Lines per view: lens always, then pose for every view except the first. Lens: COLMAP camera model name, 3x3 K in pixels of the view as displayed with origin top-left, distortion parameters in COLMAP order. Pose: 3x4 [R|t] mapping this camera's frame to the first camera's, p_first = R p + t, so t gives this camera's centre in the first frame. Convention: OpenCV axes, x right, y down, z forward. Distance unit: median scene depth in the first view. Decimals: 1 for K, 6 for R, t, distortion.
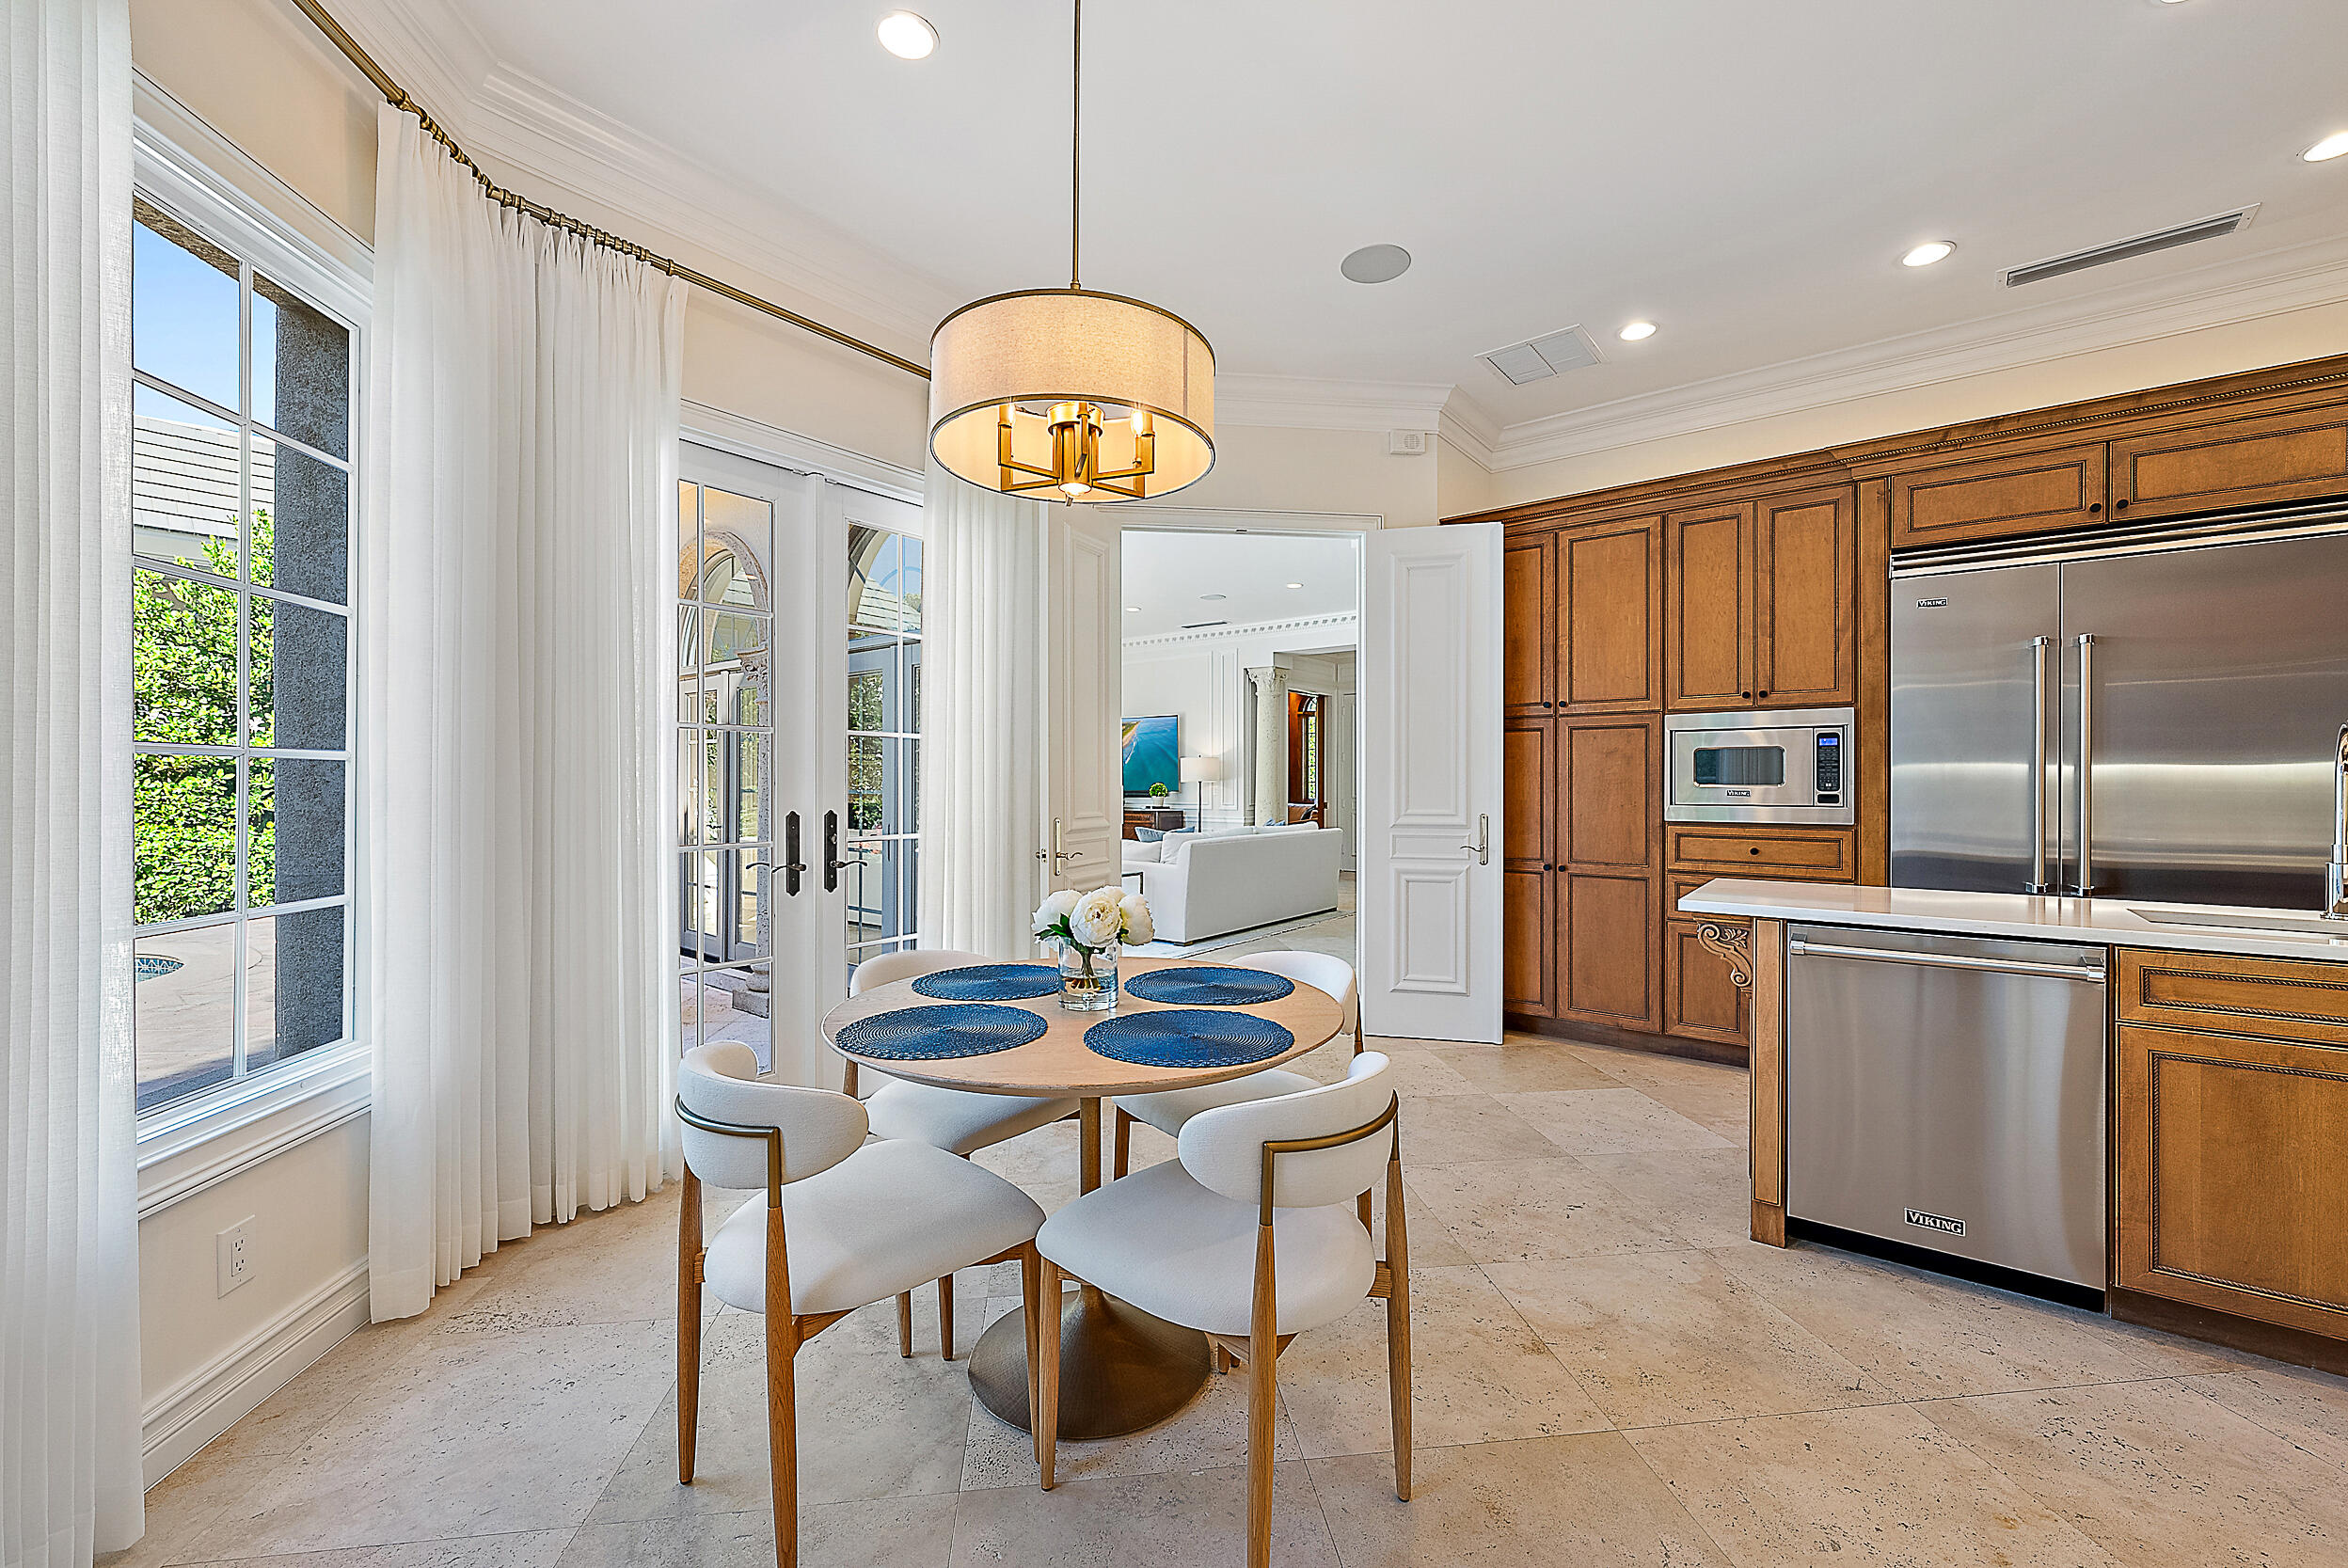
lens RADIAL K [[920.1, 0, 1181.4], [0, 920.1, 783.0], [0, 0, 1]] dist [-0.001762, -0.000222]
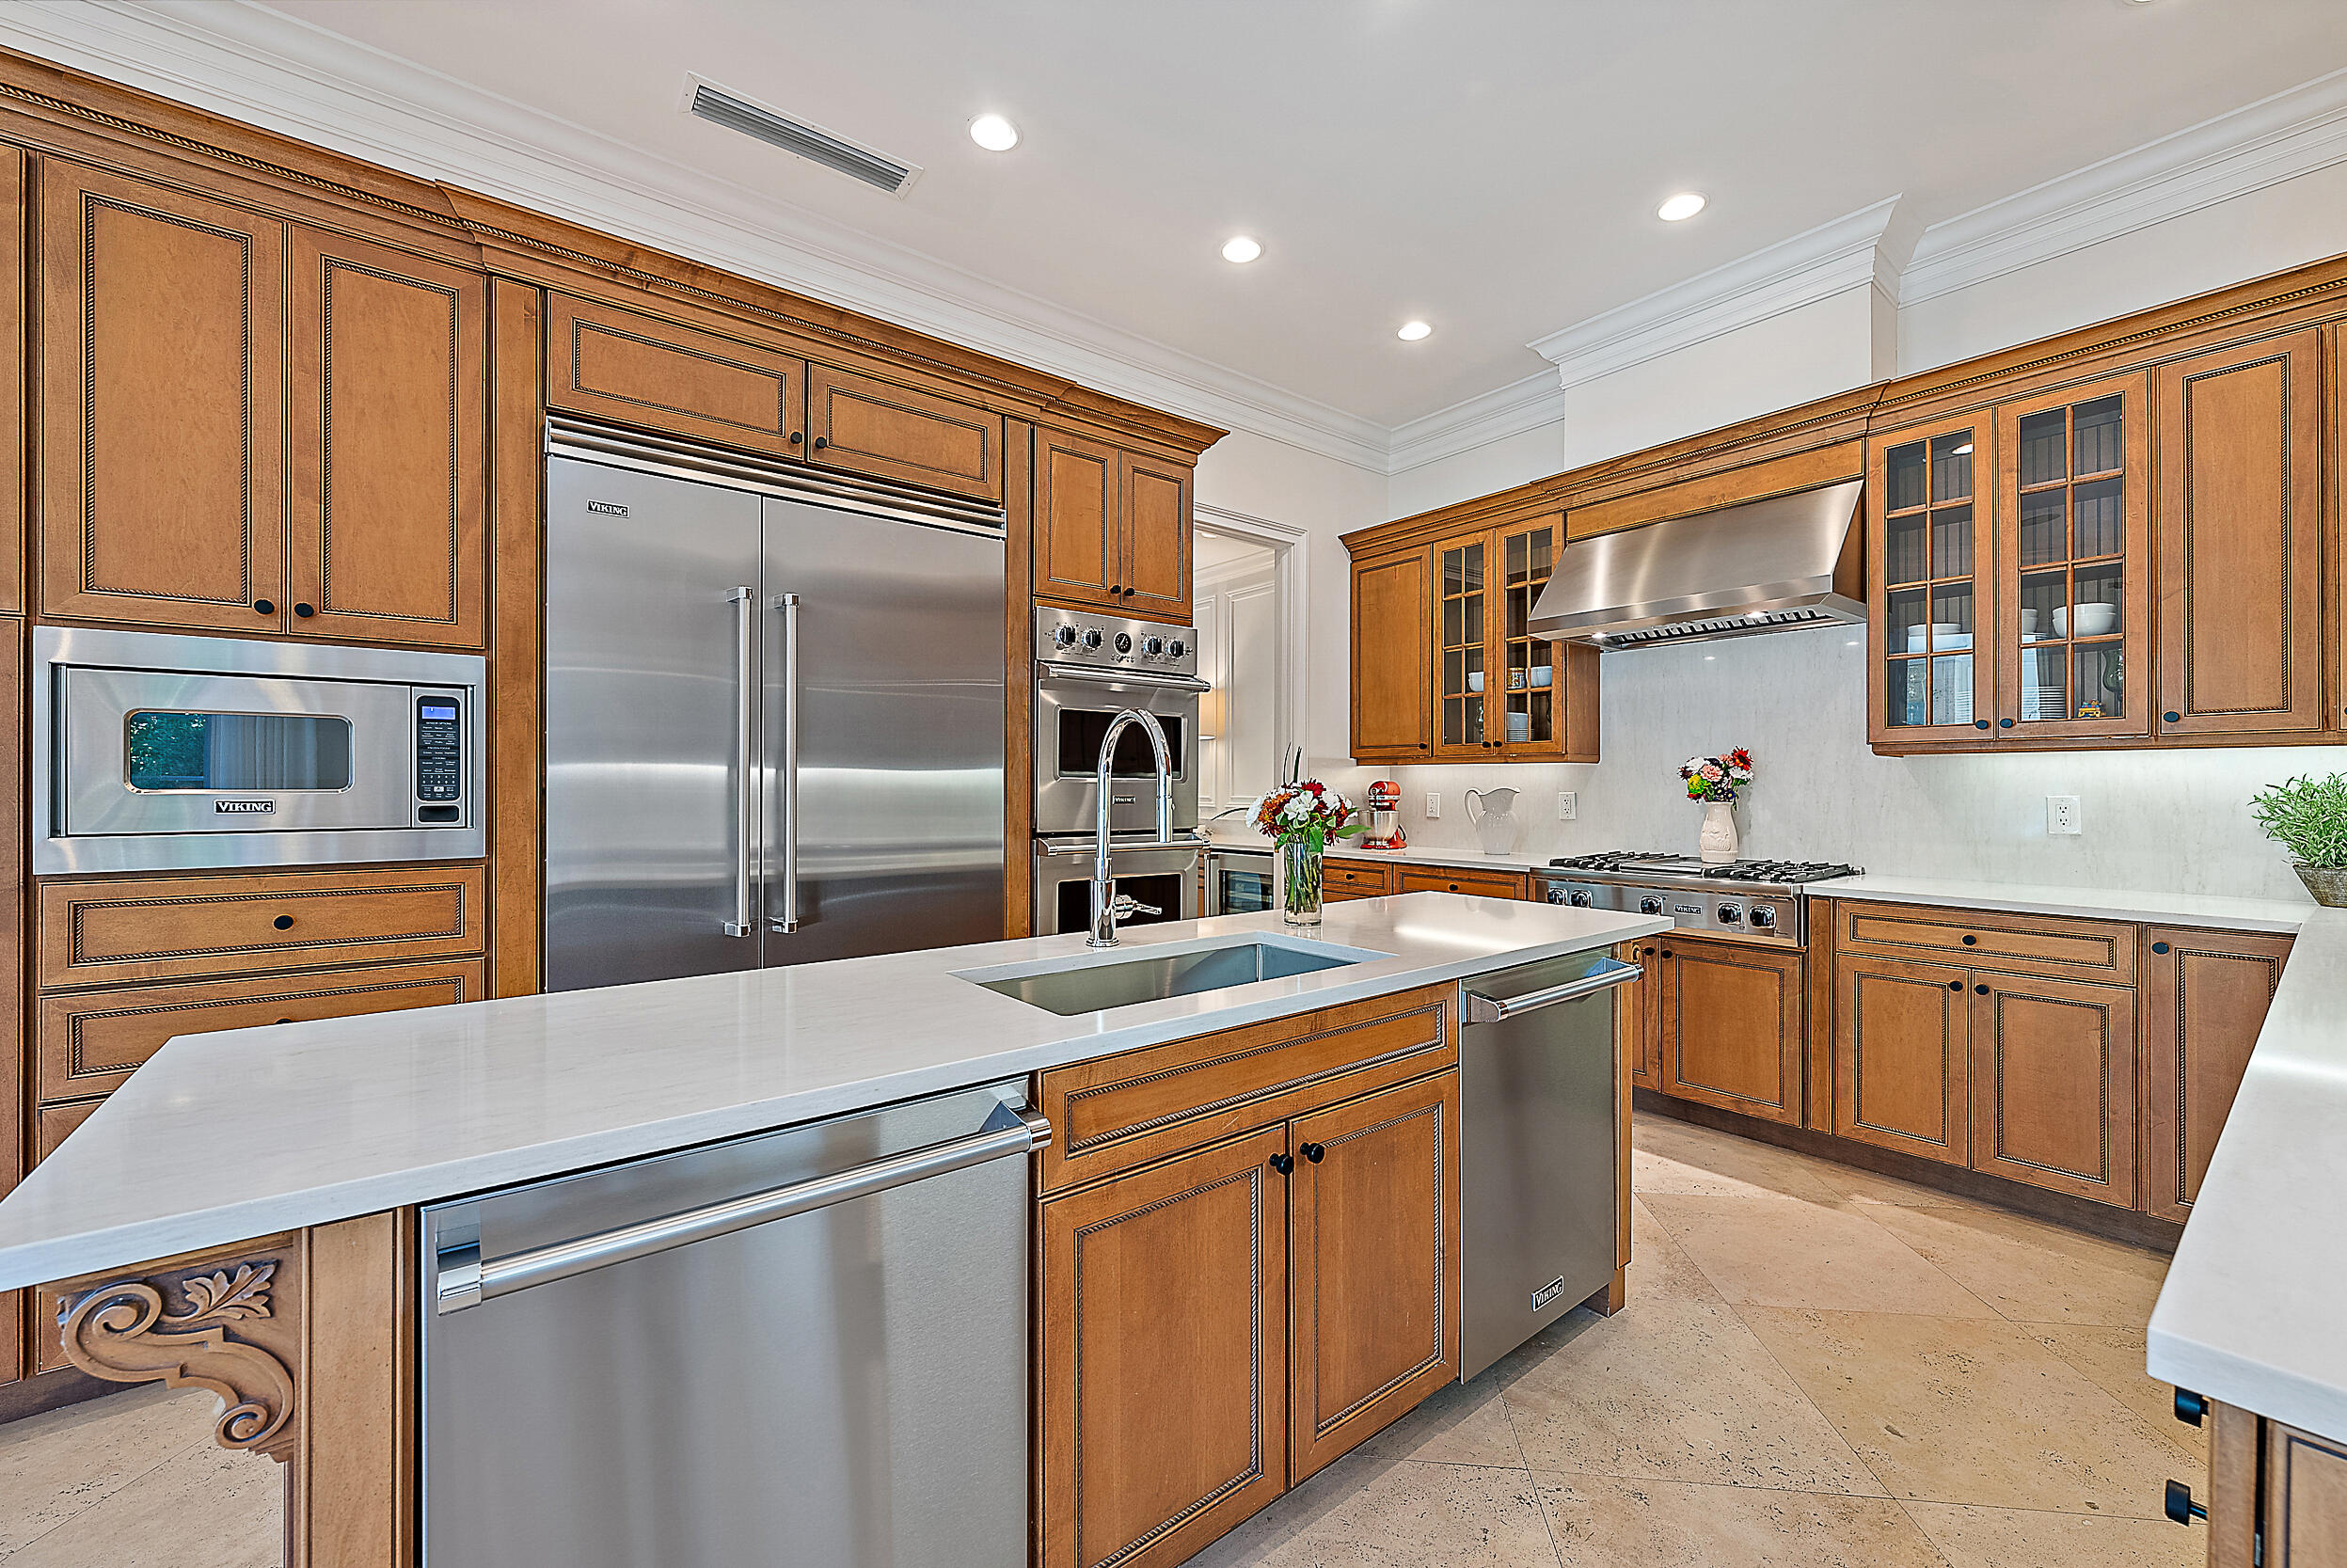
lens RADIAL K [[919.8, 0, 1180.9], [0, 919.8, 783.0], [0, 0, 1]] dist [-0.001762, -0.000222]
pose [[0.230355, 0.001529, 0.973105, 0.264379], [0.000399, 0.999999, -0.001666, -0.000649], [-0.973107, 0.000772, 0.230354, 0.433936]]
